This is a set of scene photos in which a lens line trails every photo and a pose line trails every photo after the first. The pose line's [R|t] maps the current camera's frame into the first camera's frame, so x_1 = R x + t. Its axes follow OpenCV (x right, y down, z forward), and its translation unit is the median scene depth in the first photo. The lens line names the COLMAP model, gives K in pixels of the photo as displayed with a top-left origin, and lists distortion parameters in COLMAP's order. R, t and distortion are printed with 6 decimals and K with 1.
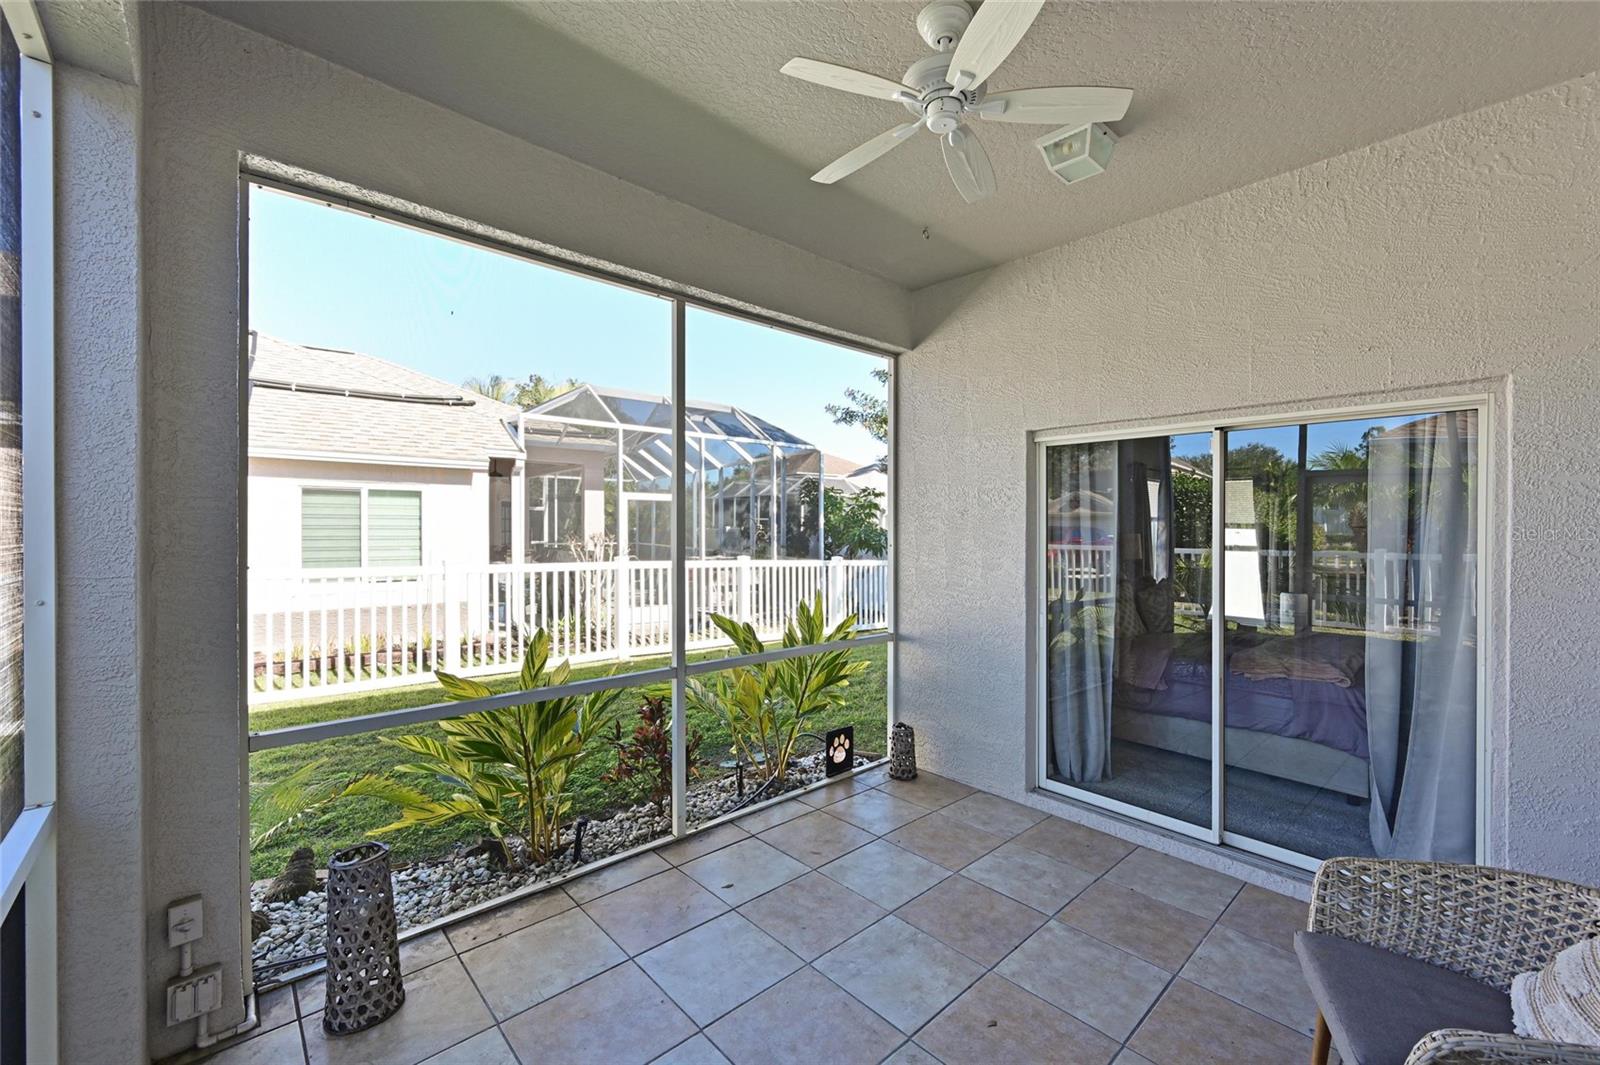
lens RADIAL K [[650.1, 0, 801.6], [0, 650.1, 527.2], [0, 0, 1]] dist [-0.000666, -0.000117]
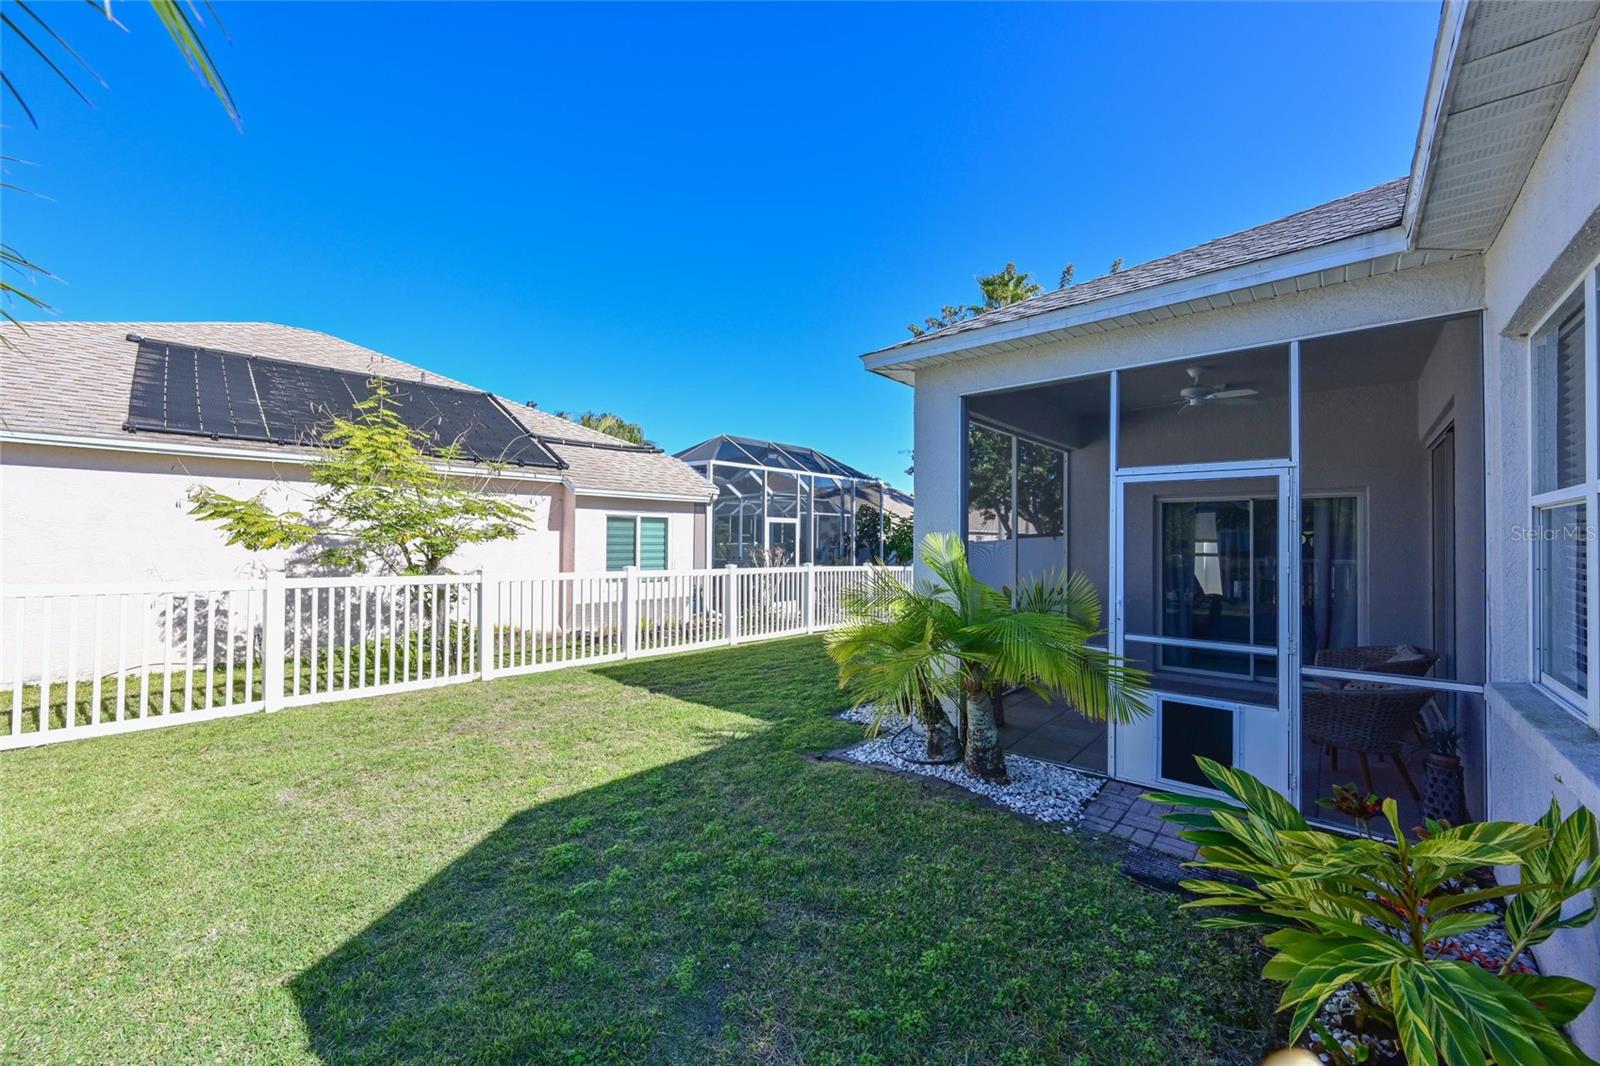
lens RADIAL K [[629.2, 0, 795.6], [0, 629.2, 532.3], [0, 0, 1]] dist [0.000898, -0.000035]
pose [[0.993663, -0.002005, 0.112384, -0.472490], [0.003773, 0.999872, -0.015524, -0.001964], [-0.112338, 0.015850, 0.993544, -0.401634]]
